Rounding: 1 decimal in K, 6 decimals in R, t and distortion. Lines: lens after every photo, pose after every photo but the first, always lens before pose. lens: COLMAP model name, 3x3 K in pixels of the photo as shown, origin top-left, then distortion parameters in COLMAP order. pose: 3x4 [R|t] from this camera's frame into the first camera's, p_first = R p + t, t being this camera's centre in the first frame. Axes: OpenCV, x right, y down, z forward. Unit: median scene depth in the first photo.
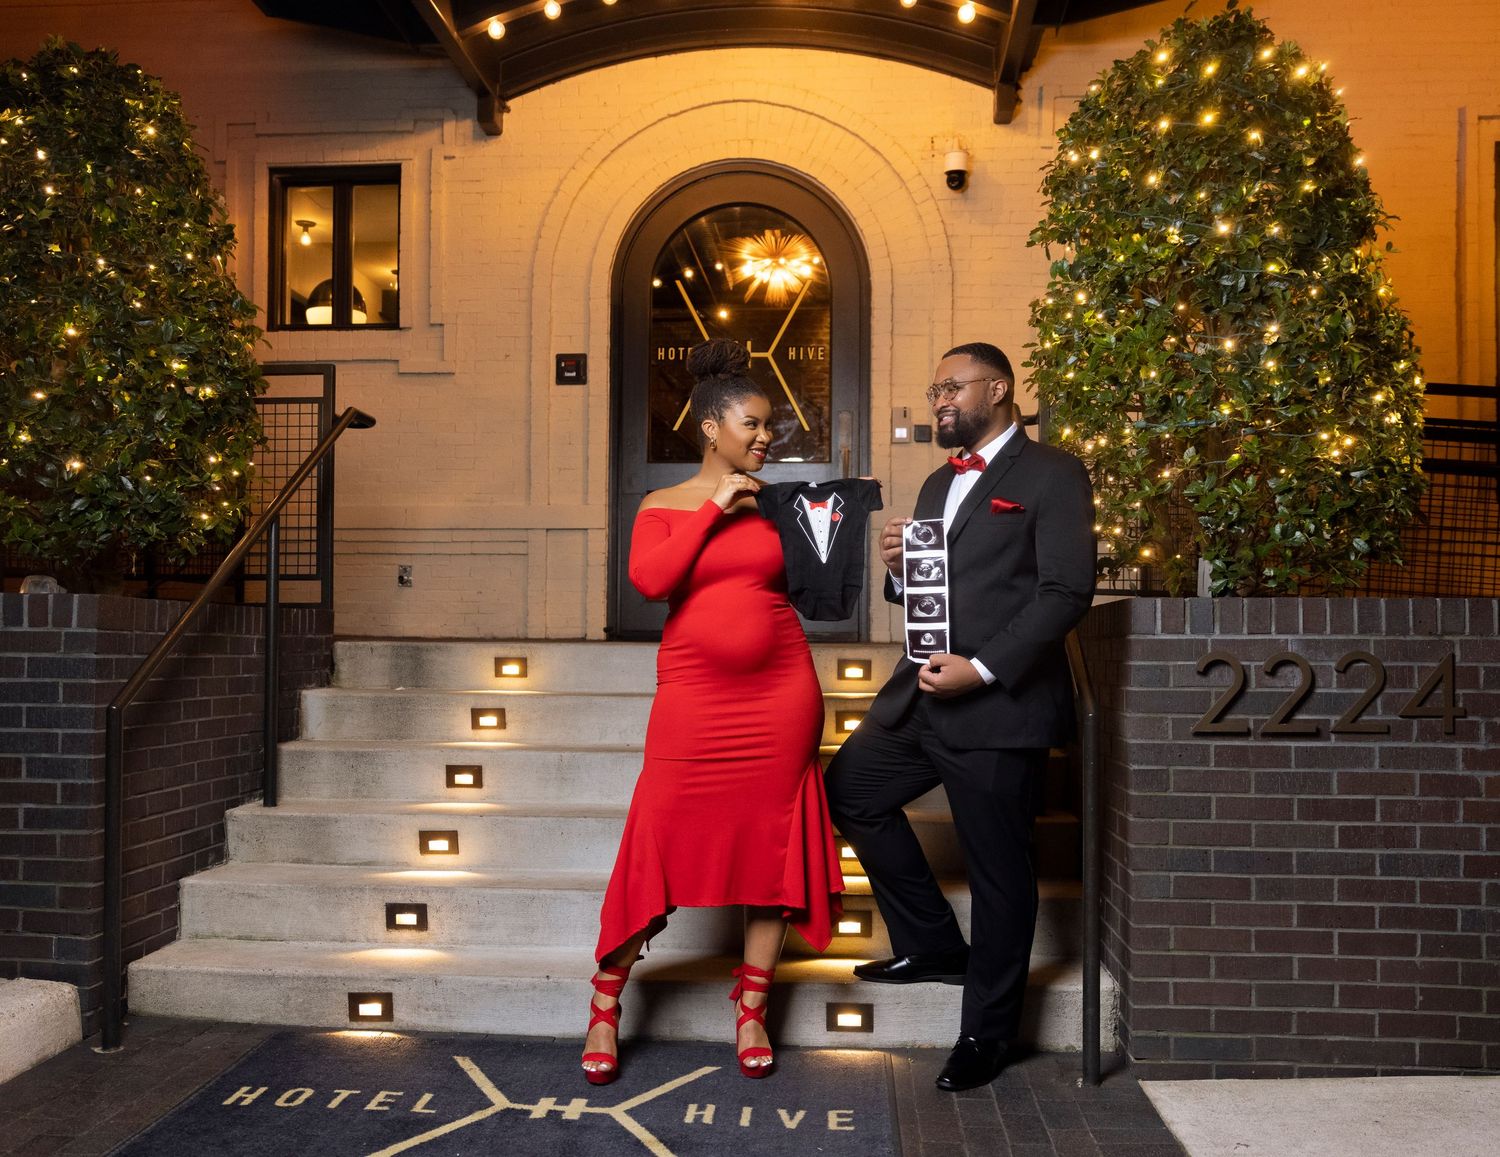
lens RADIAL K [[1333.6, 0, 751.0], [0, 1333.6, 584.3], [0, 0, 1]] dist [0.026380, -0.031298]
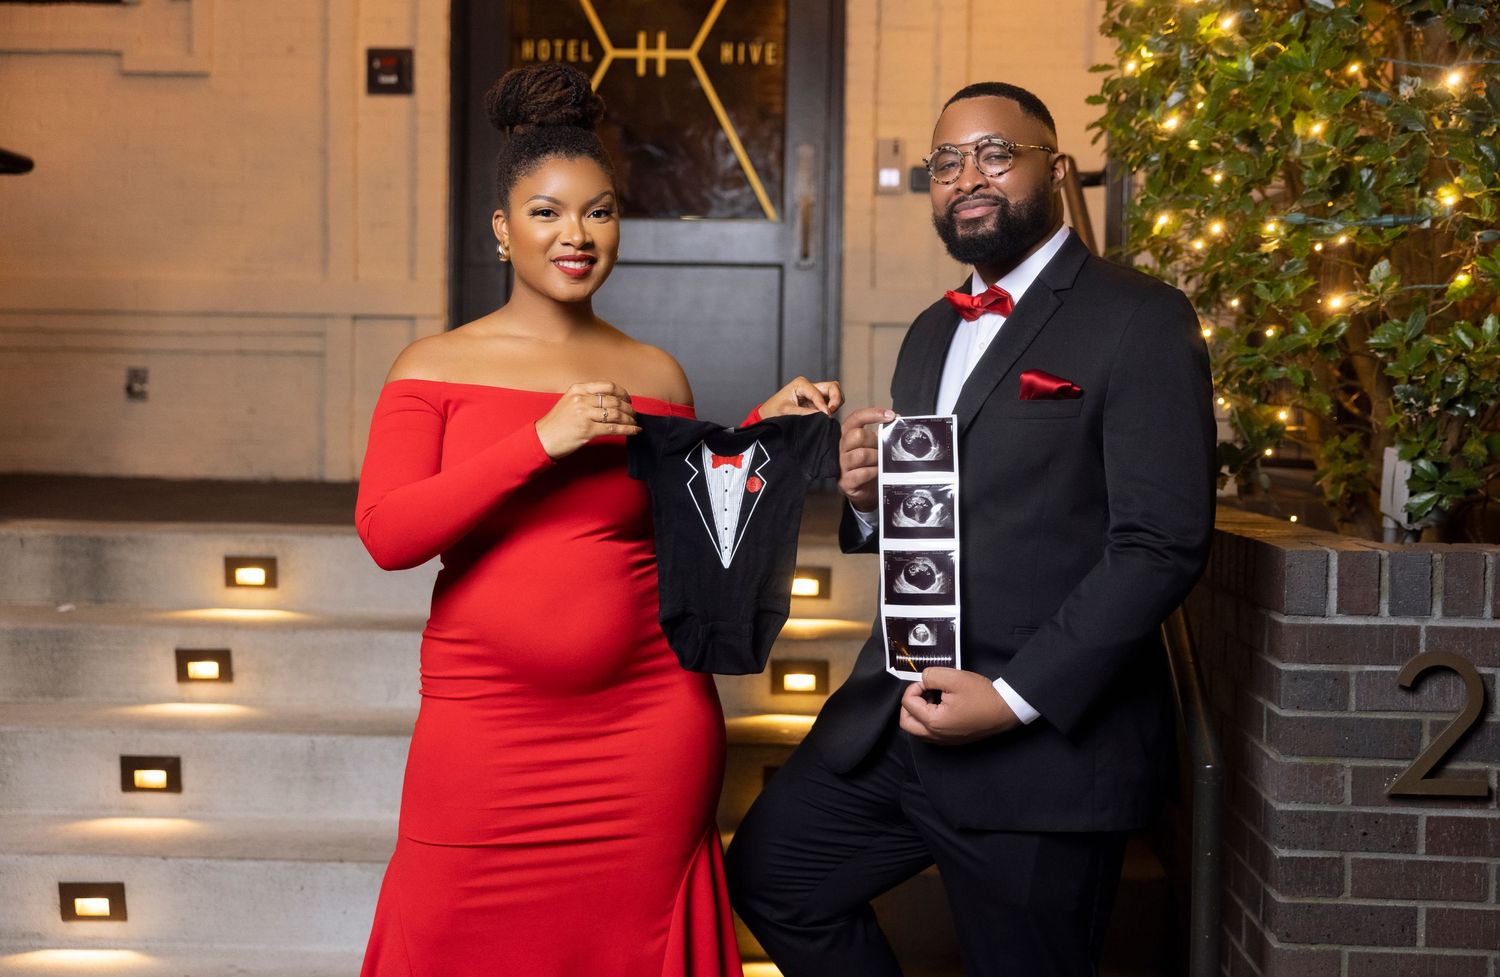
lens RADIAL K [[1780.2, 0, 742.4], [0, 1780.2, 473.9], [0, 0, 1]] dist [0.045612, 0.000000]
pose [[0.999487, 0.010852, 0.030128, 0.030869], [-0.012948, 0.997443, 0.070285, -0.060714], [-0.029288, -0.070639, 0.997072, 0.229058]]
